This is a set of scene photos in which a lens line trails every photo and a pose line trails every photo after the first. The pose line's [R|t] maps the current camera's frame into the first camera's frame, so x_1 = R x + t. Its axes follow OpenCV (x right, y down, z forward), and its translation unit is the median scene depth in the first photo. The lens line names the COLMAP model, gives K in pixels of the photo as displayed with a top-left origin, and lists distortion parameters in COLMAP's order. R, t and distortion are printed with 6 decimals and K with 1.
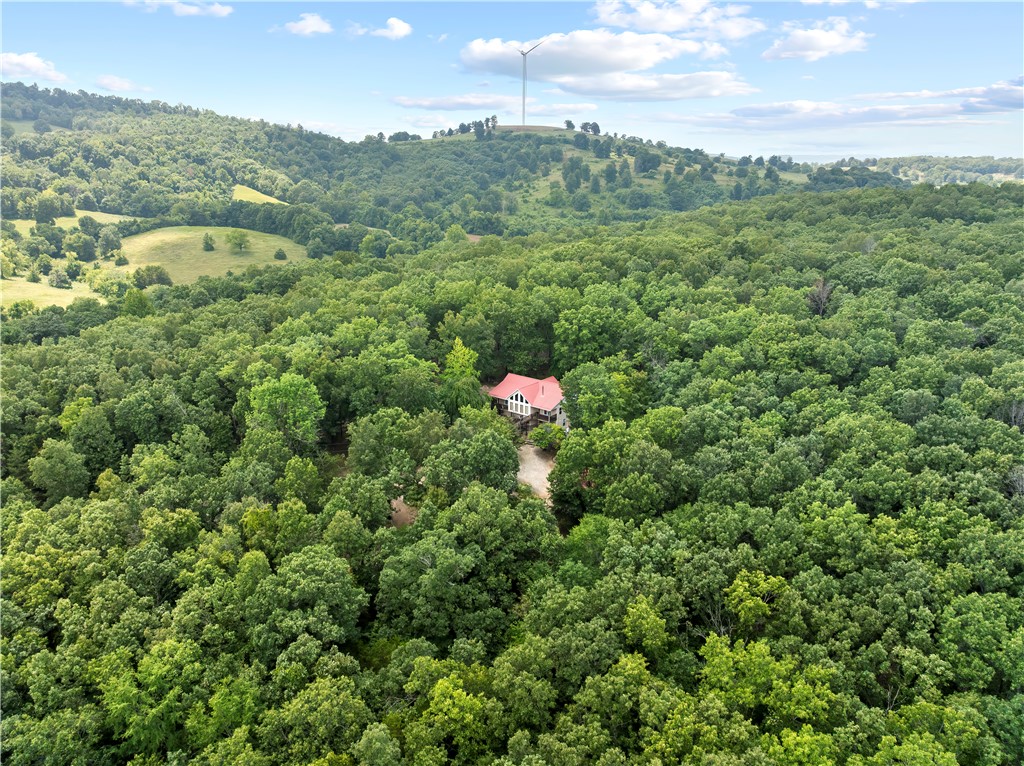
lens RADIAL K [[749.6, 0, 512.0], [0, 749.6, 383.0], [0, 0, 1]] dist [-0.029139, 0.007726]
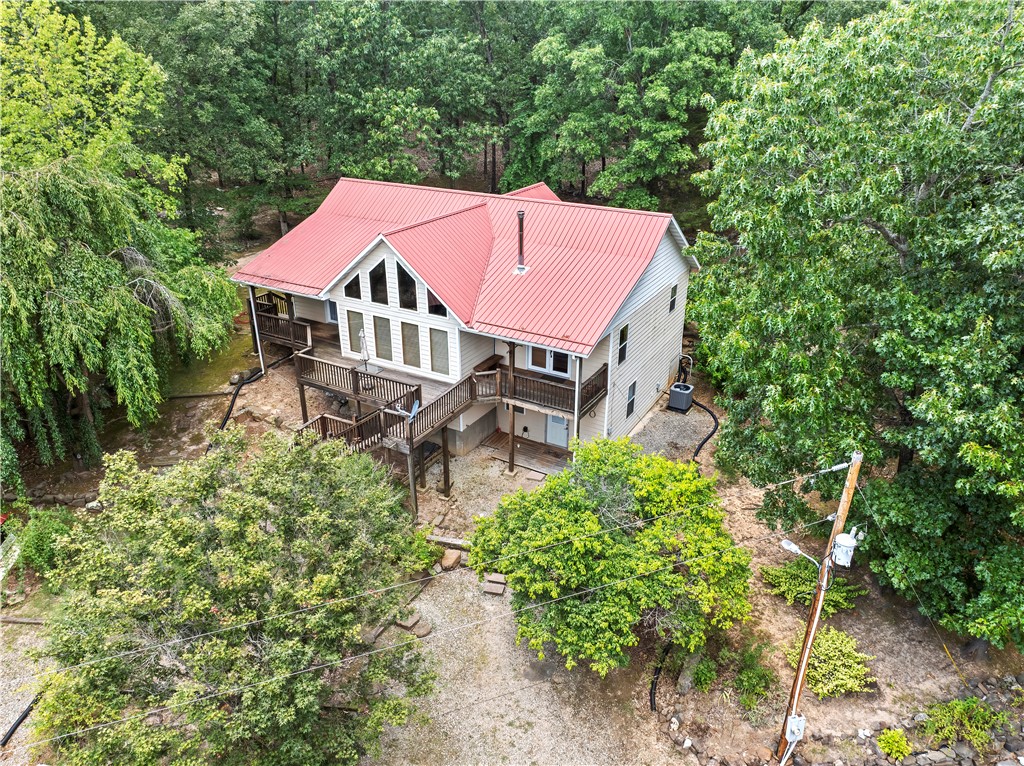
lens RADIAL K [[749.6, 0, 512.0], [0, 749.6, 383.0], [0, 0, 1]] dist [-0.029139, 0.007726]
pose [[0.987393, -0.066718, 0.143542, 0.002377], [0.046080, 0.988711, 0.142575, 0.004256], [-0.151433, -0.134163, 0.979320, 0.185940]]
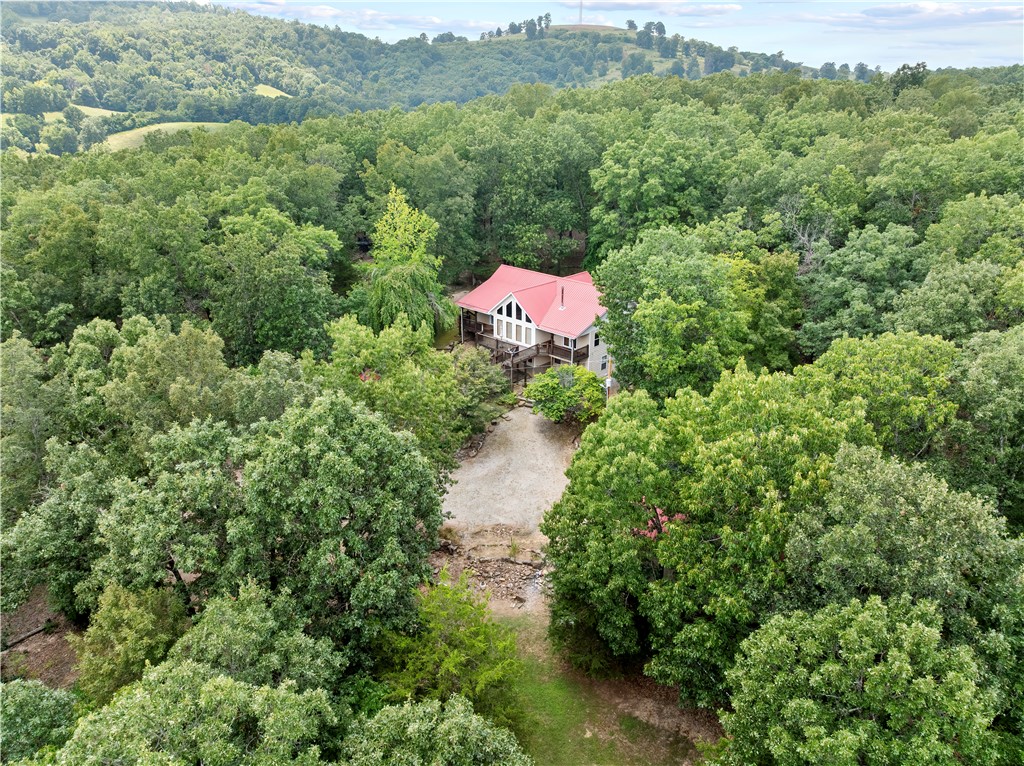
lens RADIAL K [[749.6, 0, 512.0], [0, 749.6, 383.0], [0, 0, 1]] dist [-0.029139, 0.007726]
pose [[0.997394, 0.028183, -0.066415, 0.009636], [-0.021836, 0.995292, 0.094432, 0.004689], [0.068764, -0.092736, 0.993313, 0.115284]]
